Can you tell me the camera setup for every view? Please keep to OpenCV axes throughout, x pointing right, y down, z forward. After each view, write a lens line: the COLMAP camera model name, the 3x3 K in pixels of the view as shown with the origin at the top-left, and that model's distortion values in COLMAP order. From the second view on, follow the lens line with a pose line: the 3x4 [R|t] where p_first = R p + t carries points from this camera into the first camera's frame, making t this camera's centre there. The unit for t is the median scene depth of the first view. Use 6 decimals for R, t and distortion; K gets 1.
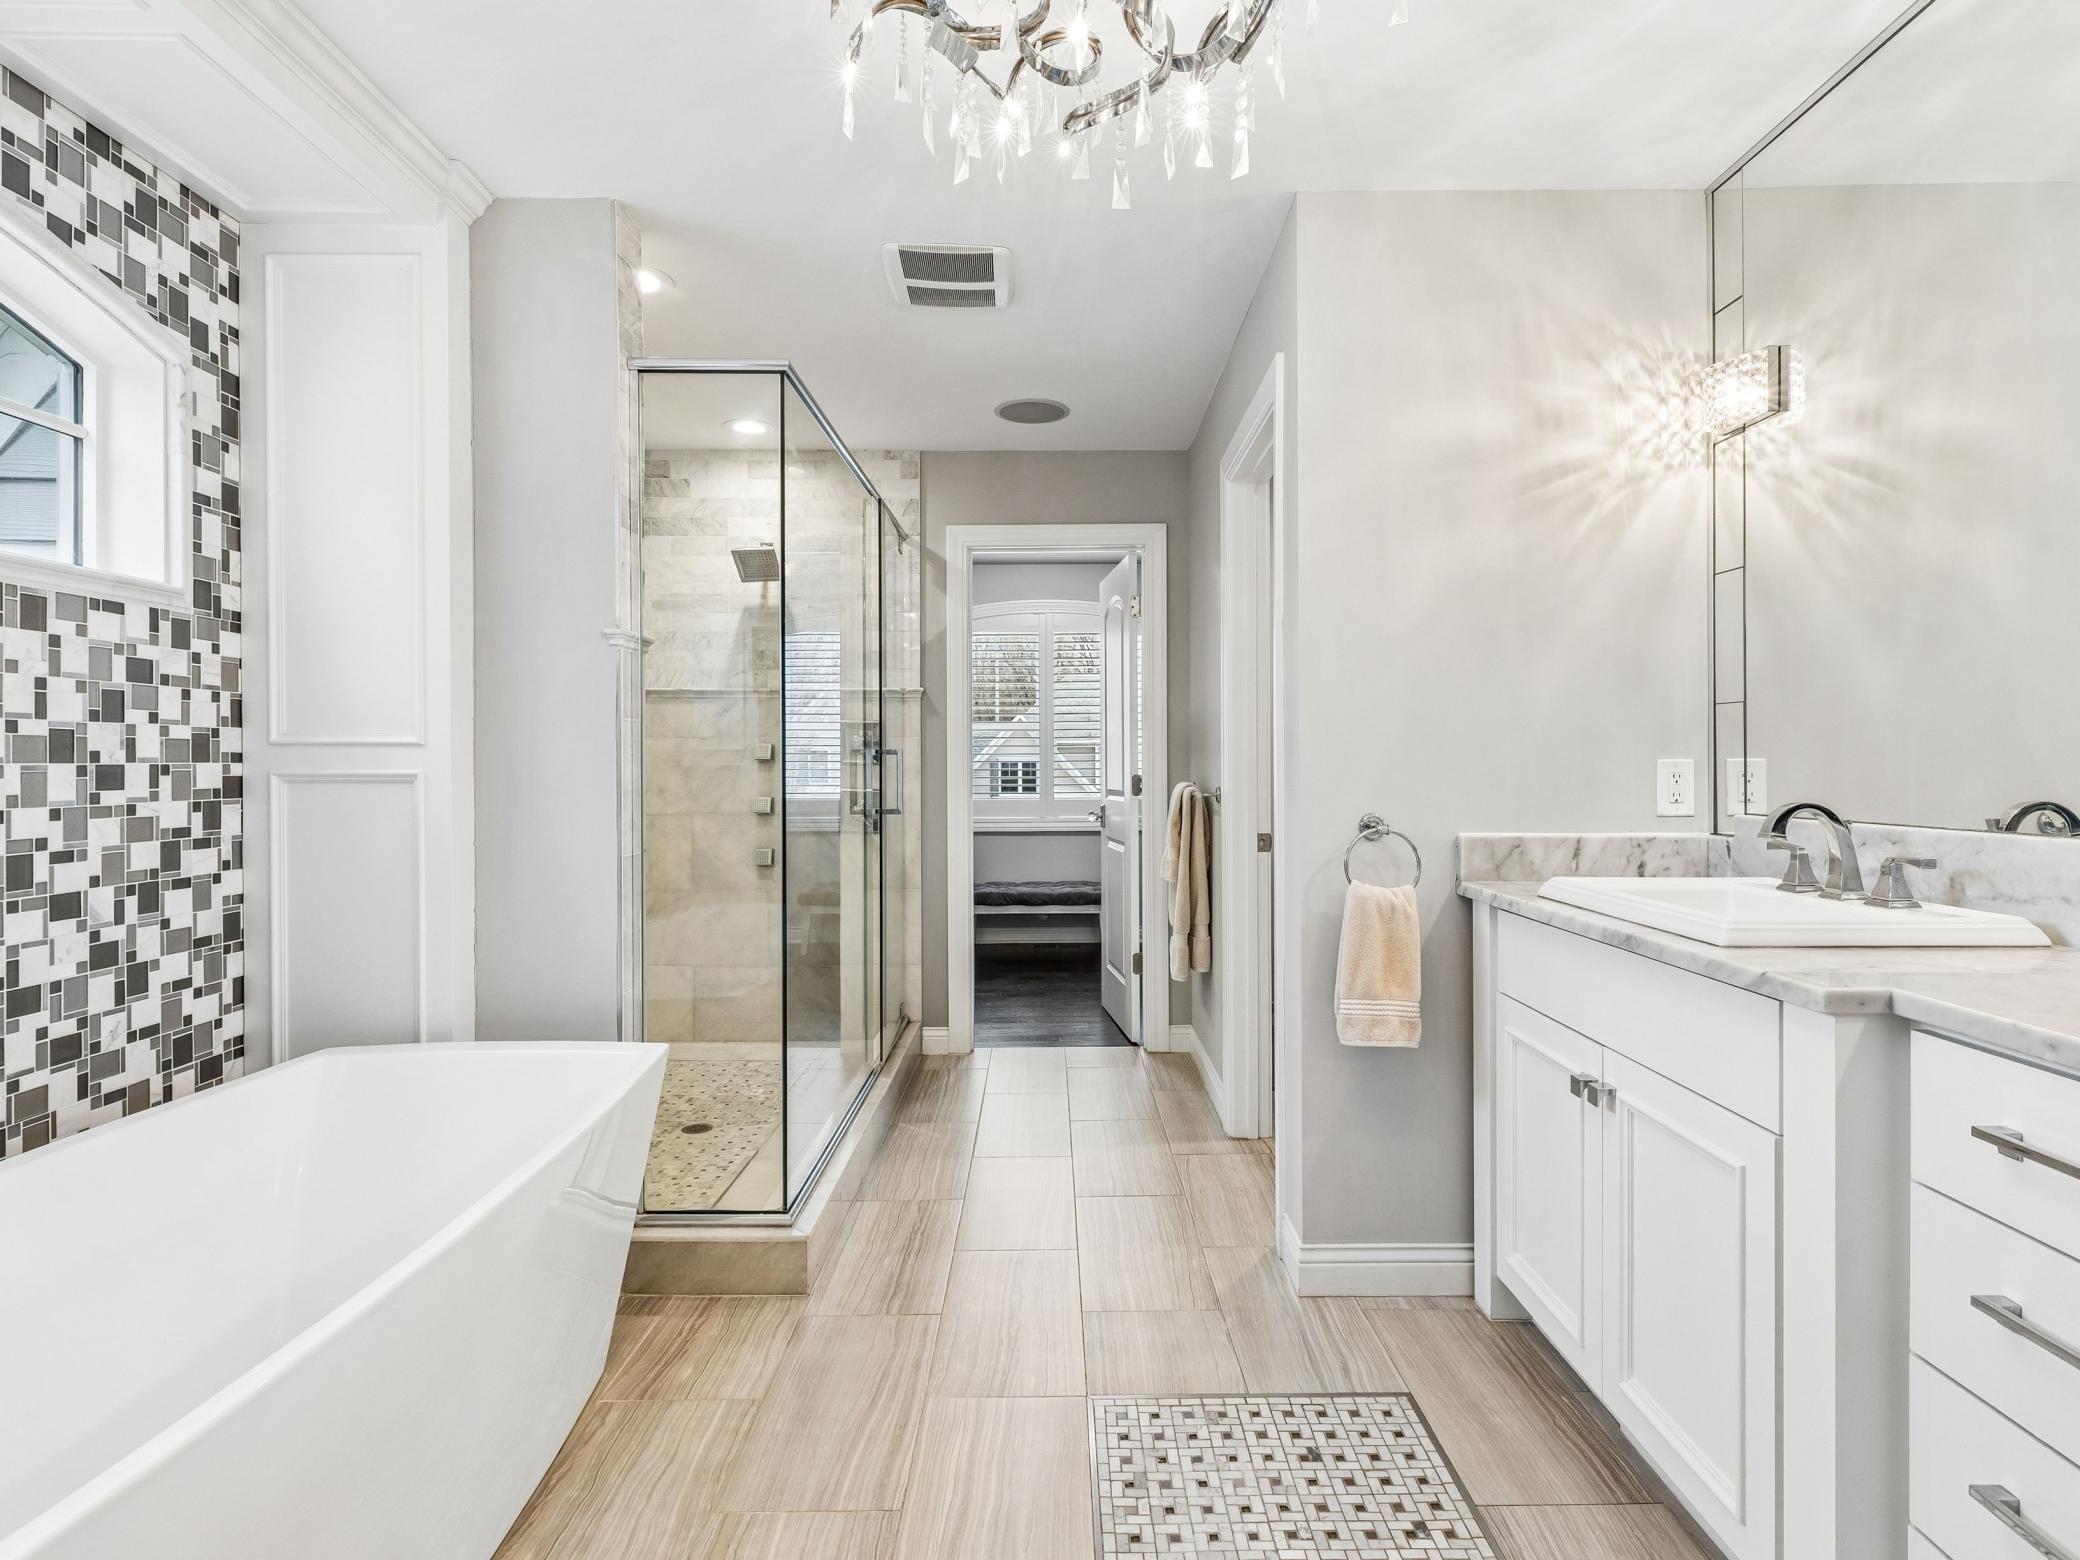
lens RADIAL K [[1068.1, 0, 1035.9], [0, 1068.1, 764.7], [0, 0, 1]] dist [0.002066, -0.000267]
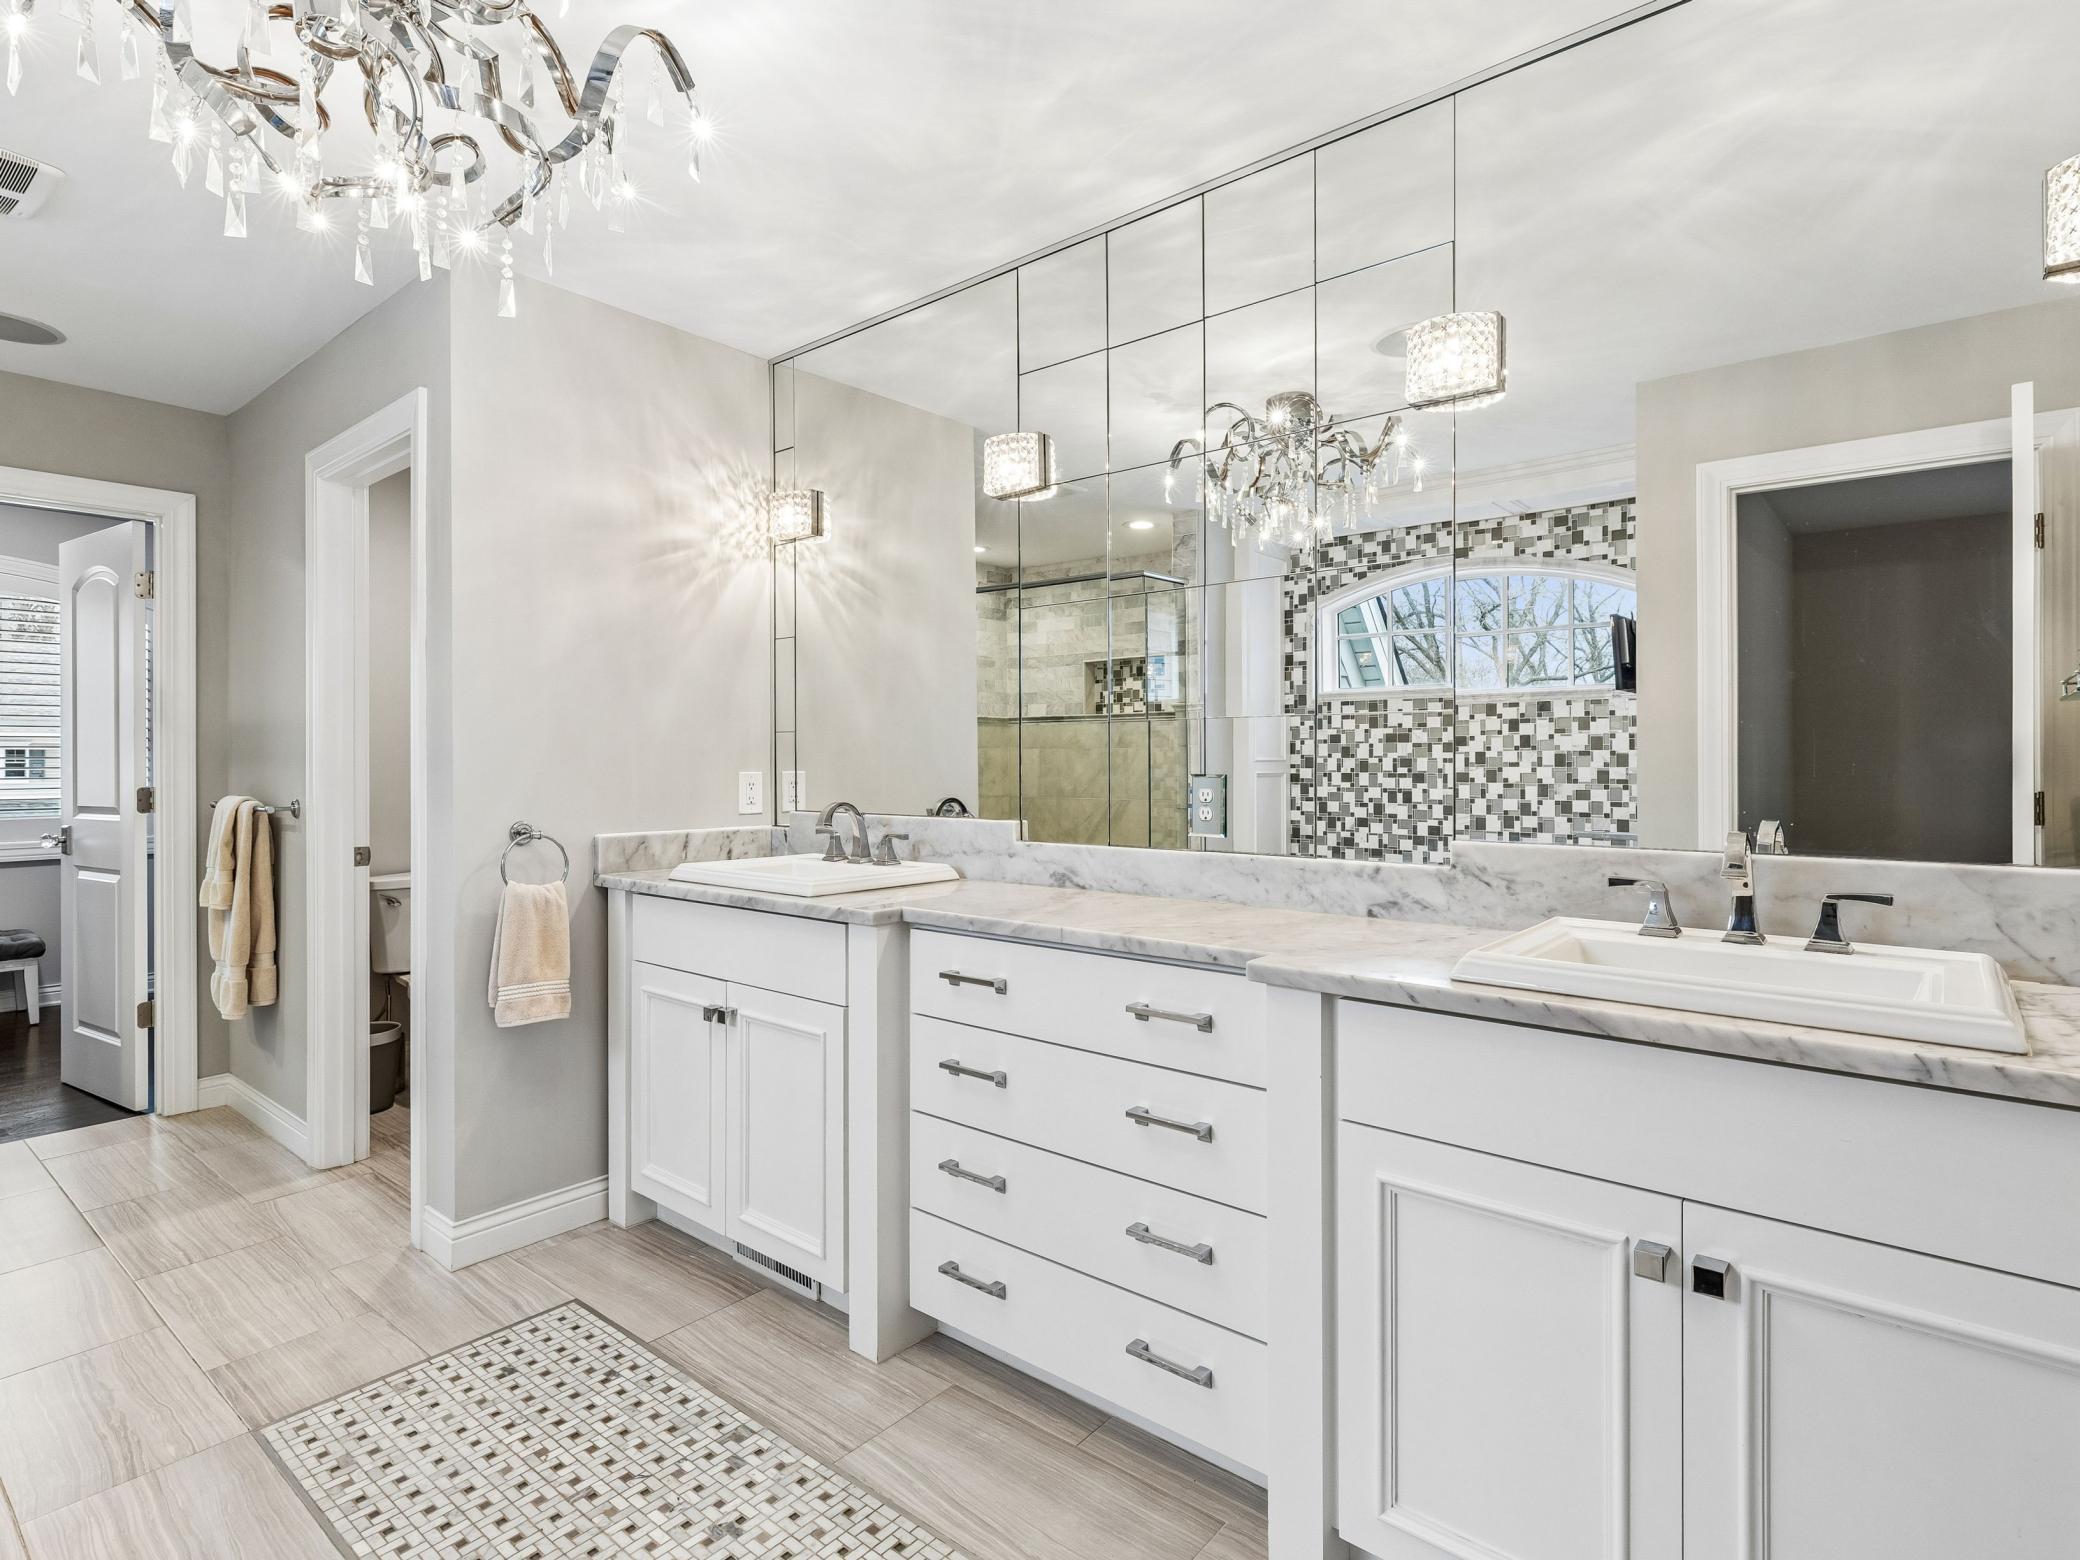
lens RADIAL K [[1068.1, 0, 1035.9], [0, 1068.1, 764.7], [0, 0, 1]] dist [0.002066, -0.000267]
pose [[0.650120, -0.001328, 0.759830, -0.200243], [0.003493, 0.999993, -0.001241, -0.011626], [-0.759823, 0.003461, 0.650120, -0.159988]]
